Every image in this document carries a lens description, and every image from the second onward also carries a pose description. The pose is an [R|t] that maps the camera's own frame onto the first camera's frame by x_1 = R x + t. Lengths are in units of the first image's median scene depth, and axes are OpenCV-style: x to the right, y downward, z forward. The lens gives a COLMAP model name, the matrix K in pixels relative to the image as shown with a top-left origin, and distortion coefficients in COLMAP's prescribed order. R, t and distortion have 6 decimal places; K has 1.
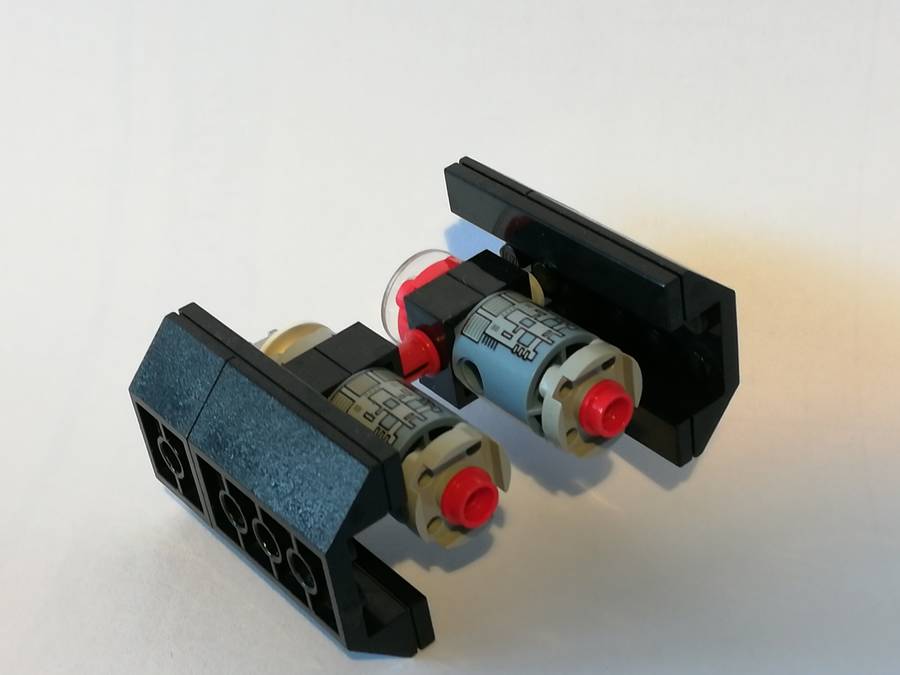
lens RADIAL K [[1565.0, 0, 452.0], [0, 1565.0, 335.0], [0, 0, 1]] dist [0.079183, 0.000000]
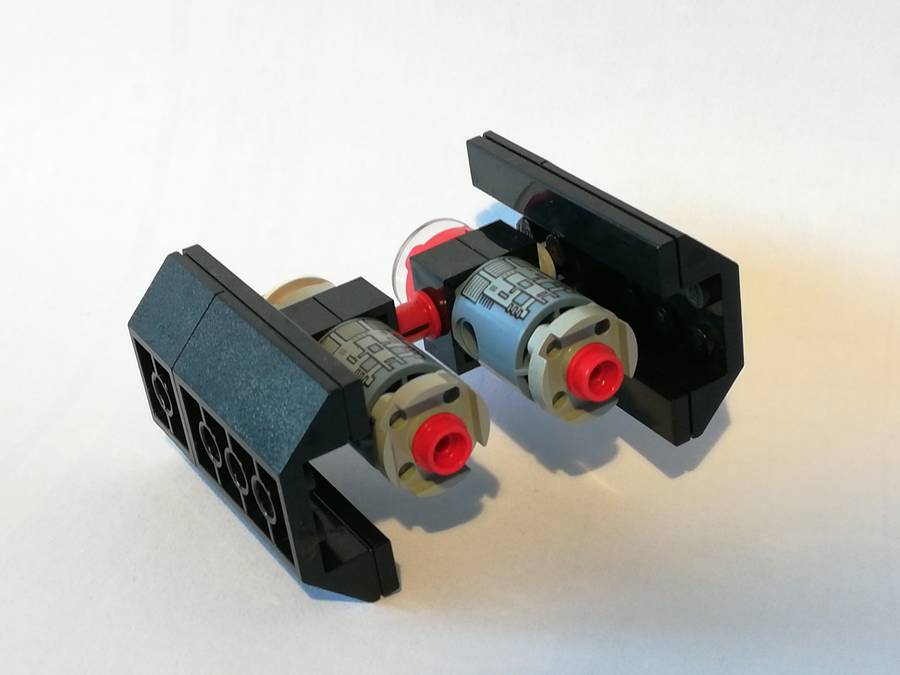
lens RADIAL K [[1565.0, 0, 456.0], [0, 1565.0, 337.6], [0, 0, 1]] dist [0.079183, 0.000000]
pose [[0.992525, 0.064866, -0.103380, 0.110540], [-0.072216, 0.994998, -0.069017, 0.098388], [0.098386, 0.075967, 0.992244, 0.015525]]
